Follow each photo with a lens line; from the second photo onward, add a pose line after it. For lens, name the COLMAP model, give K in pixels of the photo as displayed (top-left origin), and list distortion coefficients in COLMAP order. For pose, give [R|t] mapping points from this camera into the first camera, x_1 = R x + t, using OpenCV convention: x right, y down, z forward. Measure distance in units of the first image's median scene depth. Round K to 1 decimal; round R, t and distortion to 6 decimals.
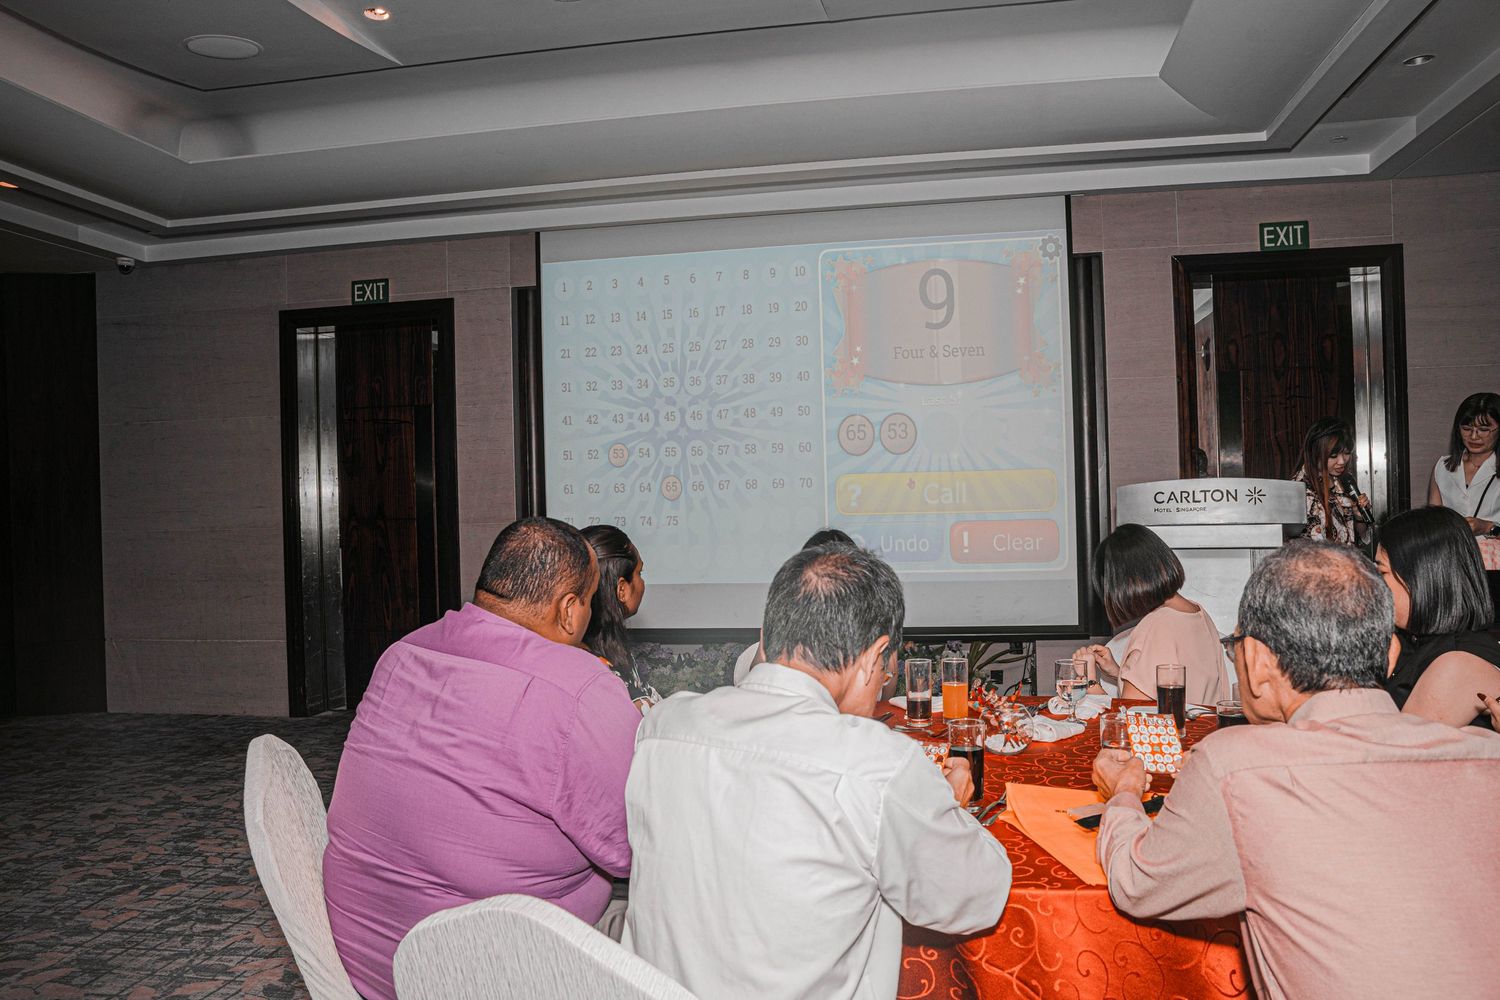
lens RADIAL K [[1144.6, 0, 750.0], [0, 1144.6, 500.0], [0, 0, 1]] dist [-0.147491, 0.142394]
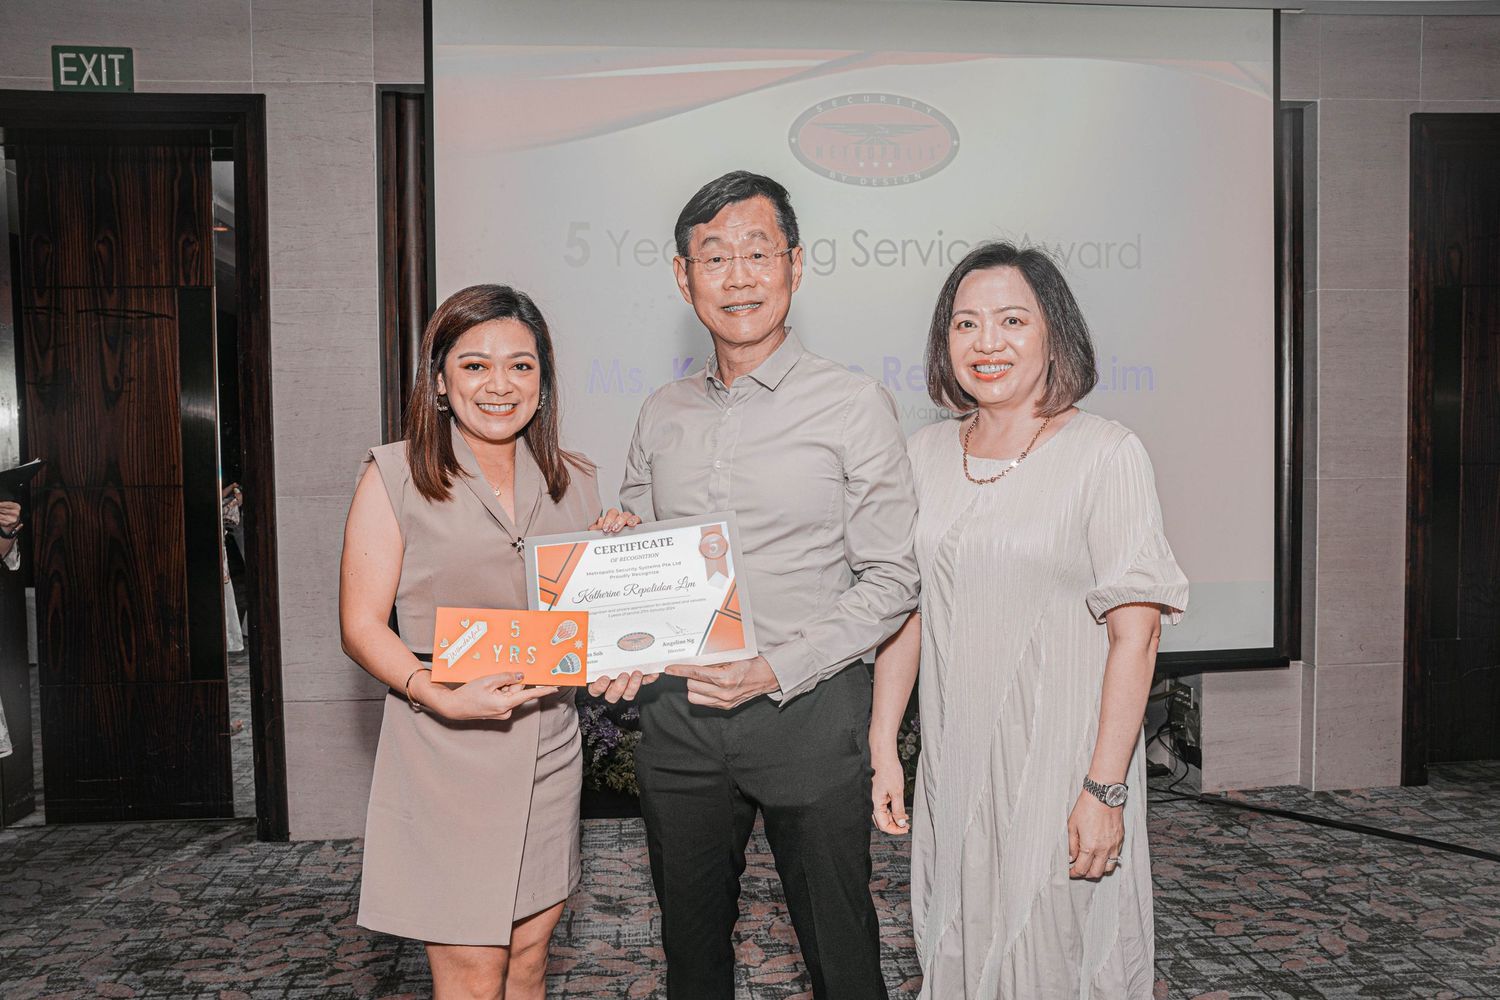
lens RADIAL K [[1196.8, 0, 750.0], [0, 1196.8, 500.0], [0, 0, 1]] dist [-0.154777, 0.178851]
pose [[0.960316, -0.001448, 0.278910, -0.216384], [-0.011287, 0.998966, 0.044048, -0.006683], [-0.278685, -0.045448, 0.959306, 0.417428]]
